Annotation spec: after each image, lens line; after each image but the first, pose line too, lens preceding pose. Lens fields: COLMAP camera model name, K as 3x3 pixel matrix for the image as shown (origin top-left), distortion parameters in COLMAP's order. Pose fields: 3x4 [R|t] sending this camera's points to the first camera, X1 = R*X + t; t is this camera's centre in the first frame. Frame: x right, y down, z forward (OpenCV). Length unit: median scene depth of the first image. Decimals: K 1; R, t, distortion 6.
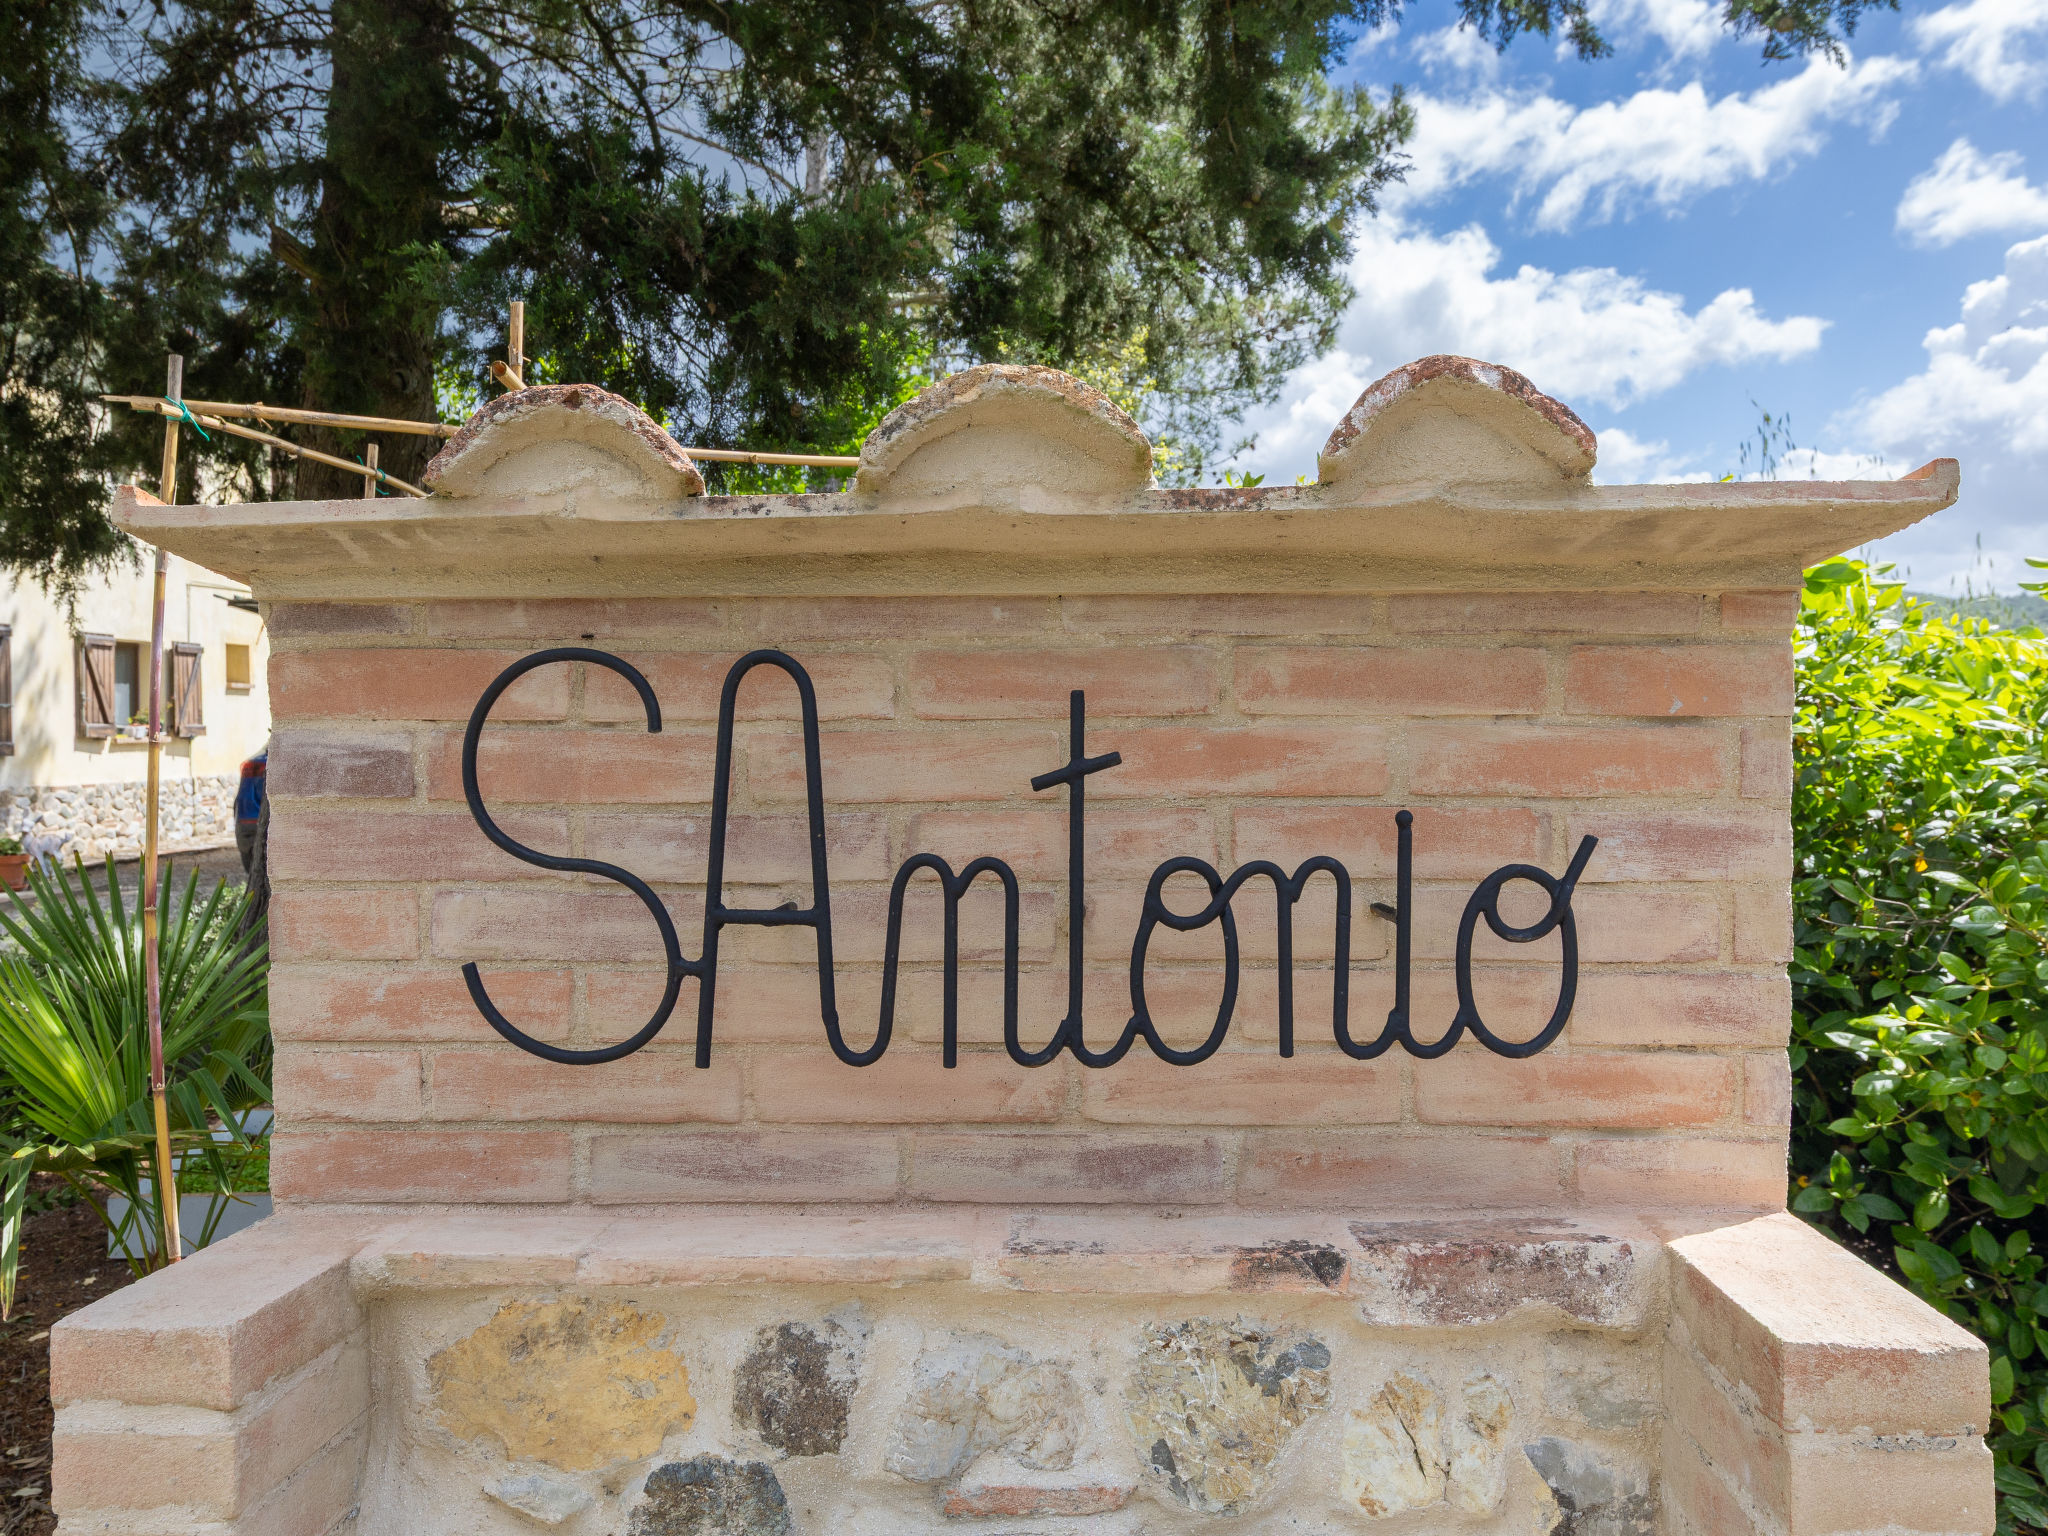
lens RADIAL K [[1458.3, 0, 1024.0], [0, 1458.3, 768.0], [0, 0, 1]] dist [-0.000686, -0.000597]
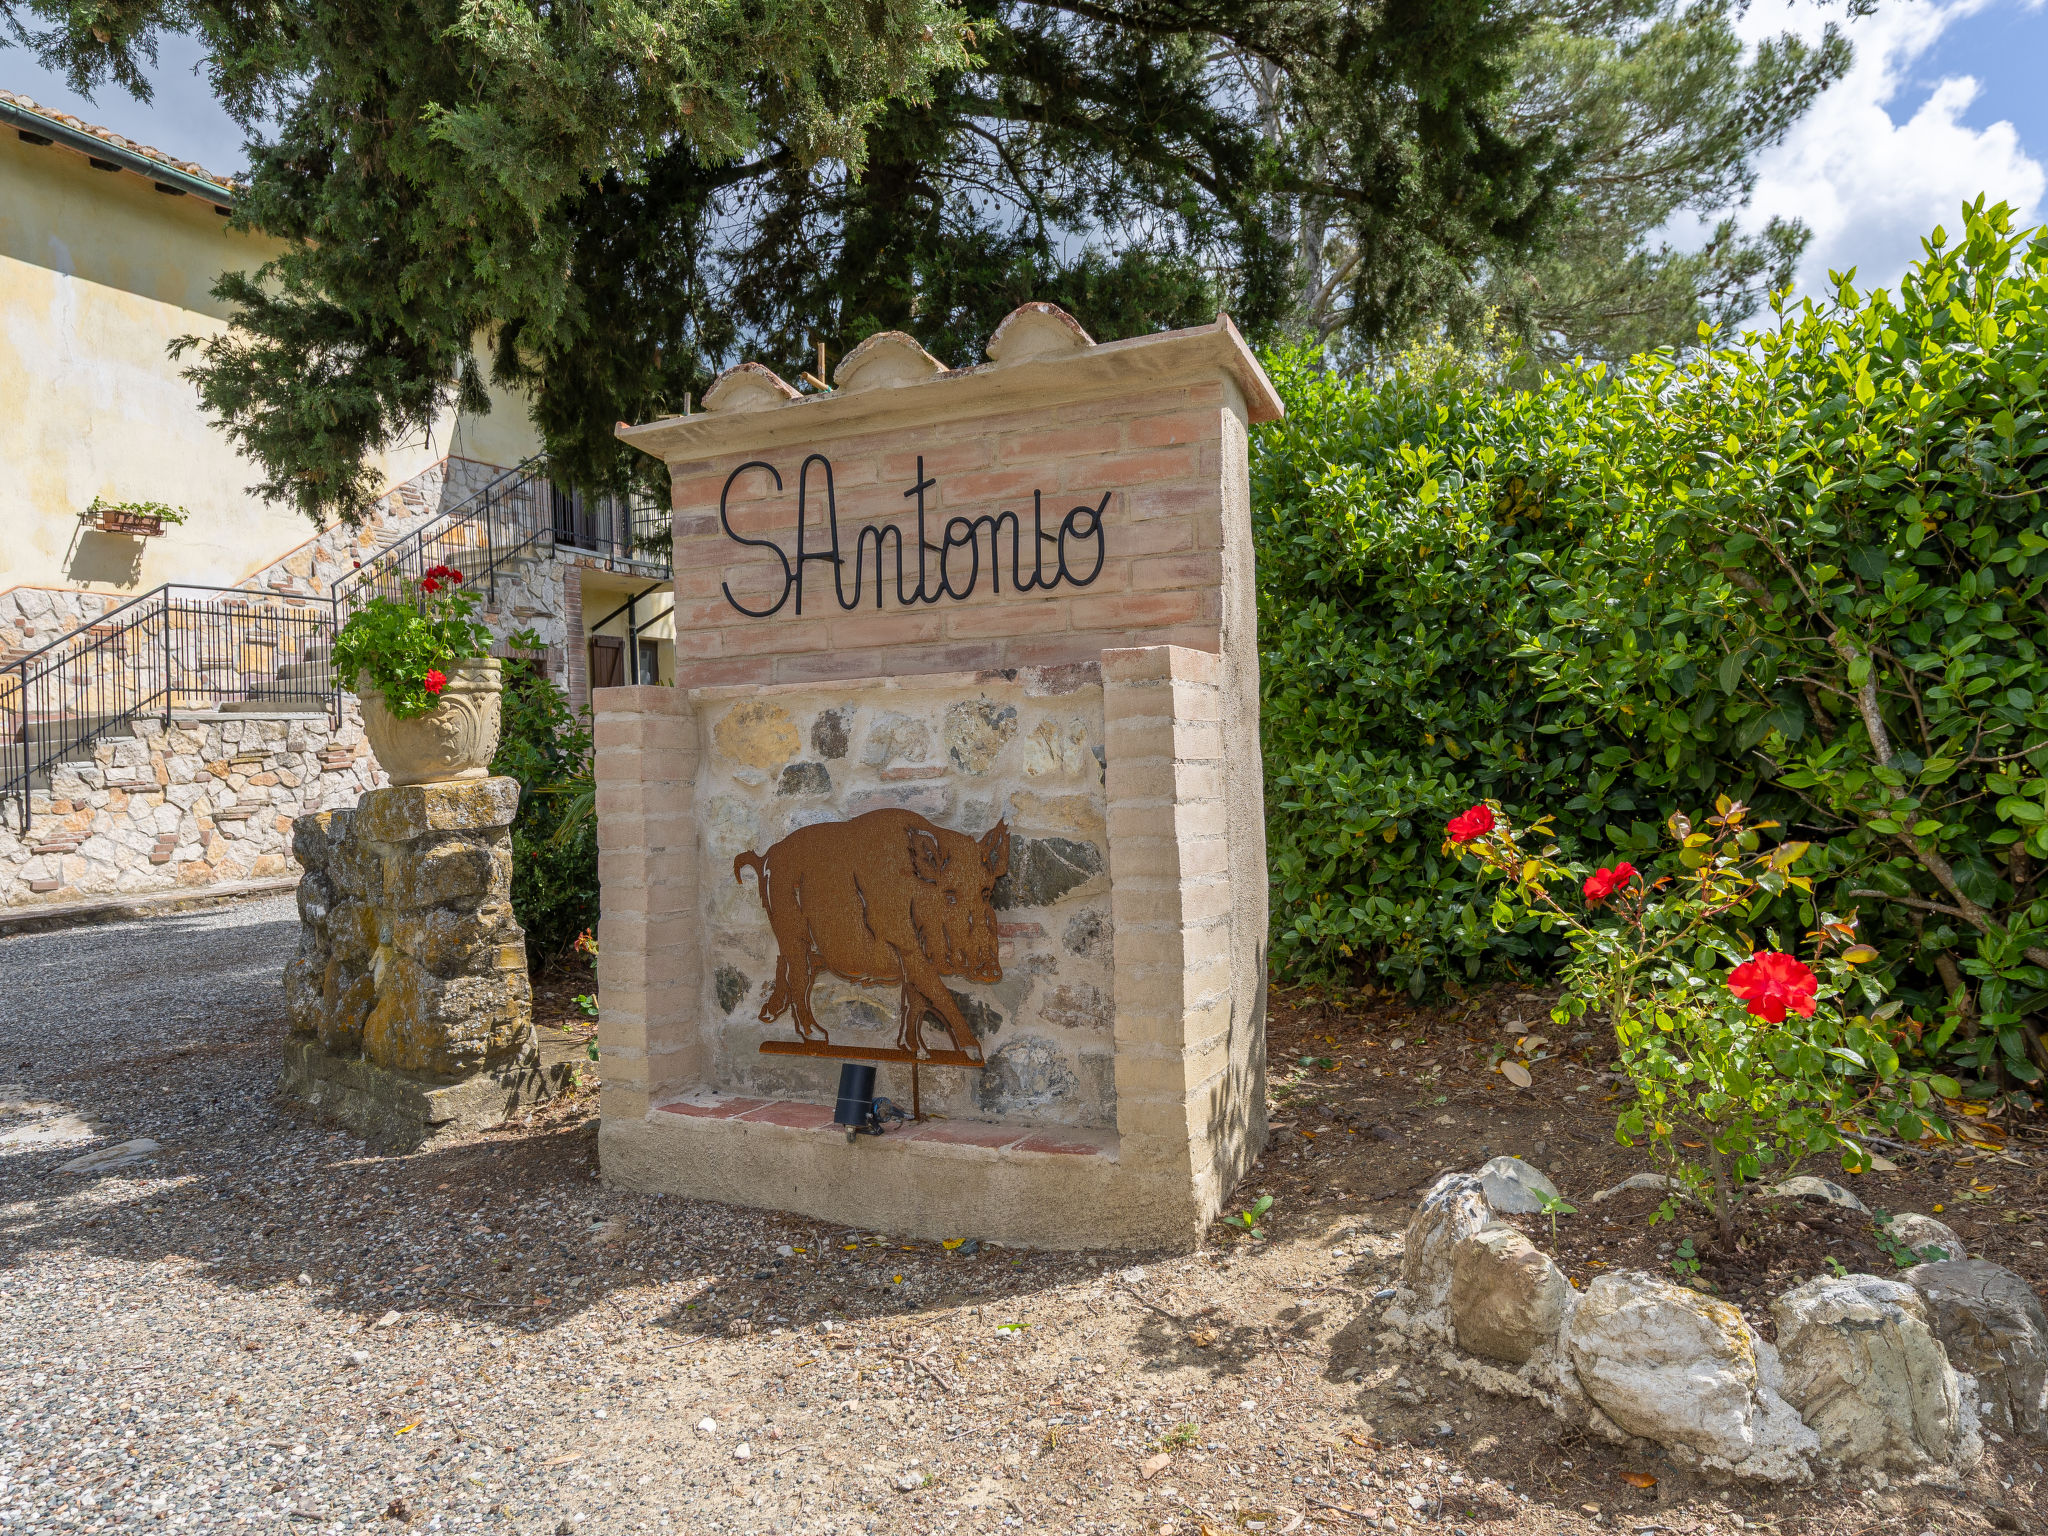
lens RADIAL K [[1328.0, 0, 1024.0], [0, 1328.0, 768.0], [0, 0, 1]] dist [0.008316, 0.000930]
pose [[0.923204, -0.022822, -0.383631, 1.080701], [0.024392, 0.999702, -0.000772, 0.496581], [0.383535, -0.008644, 0.923486, -1.077611]]
